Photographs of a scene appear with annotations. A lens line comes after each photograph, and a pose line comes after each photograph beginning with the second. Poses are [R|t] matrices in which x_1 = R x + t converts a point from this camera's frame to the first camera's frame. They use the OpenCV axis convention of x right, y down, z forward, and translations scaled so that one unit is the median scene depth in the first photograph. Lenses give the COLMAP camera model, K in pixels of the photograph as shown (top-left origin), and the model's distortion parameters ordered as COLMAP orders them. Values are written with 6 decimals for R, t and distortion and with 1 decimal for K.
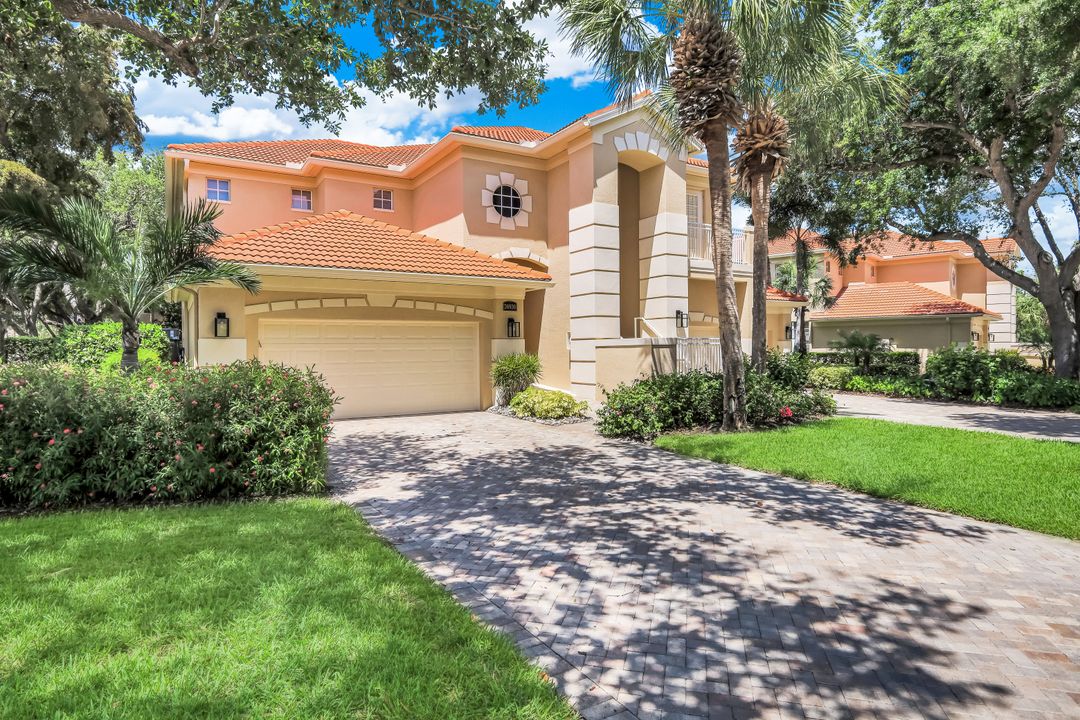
lens RADIAL K [[619.0, 0, 540.0], [0, 619.0, 360.0], [0, 0, 1]] dist [0.021991, 0.000009]
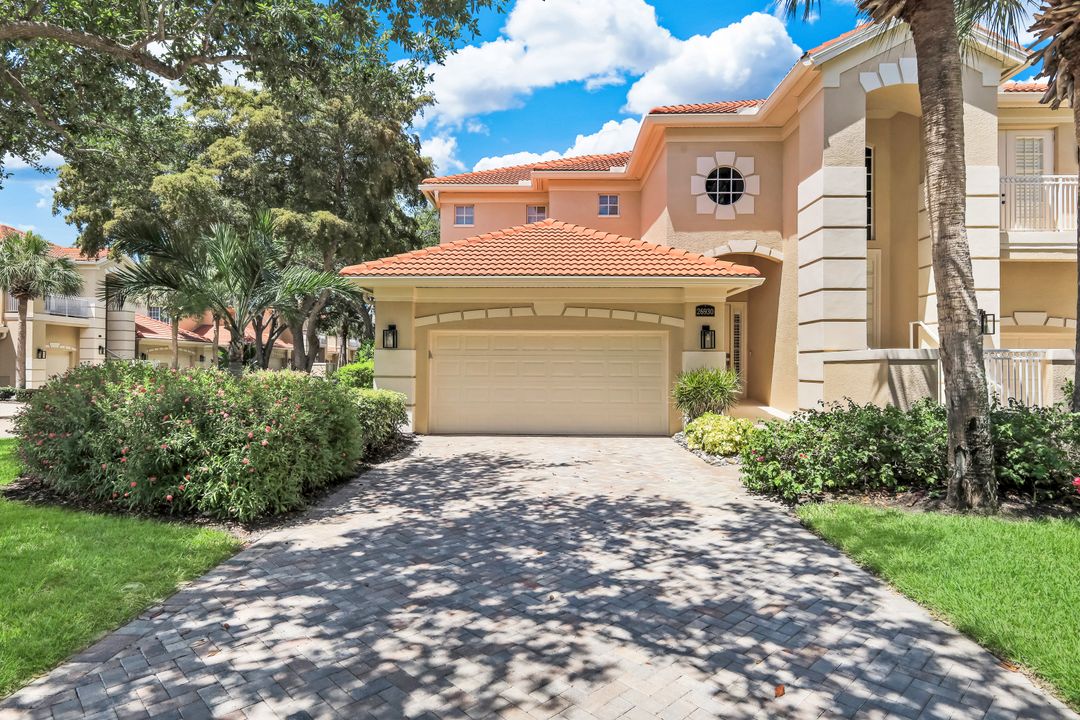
lens RADIAL K [[602.0, 0, 540.0], [0, 602.0, 360.0], [0, 0, 1]] dist [0.020013, 0.000075]
pose [[0.849486, 0.008129, -0.527548, 0.187799], [-0.021507, 0.999584, -0.019229, -0.002572], [0.527172, 0.027681, 0.849308, 0.216591]]
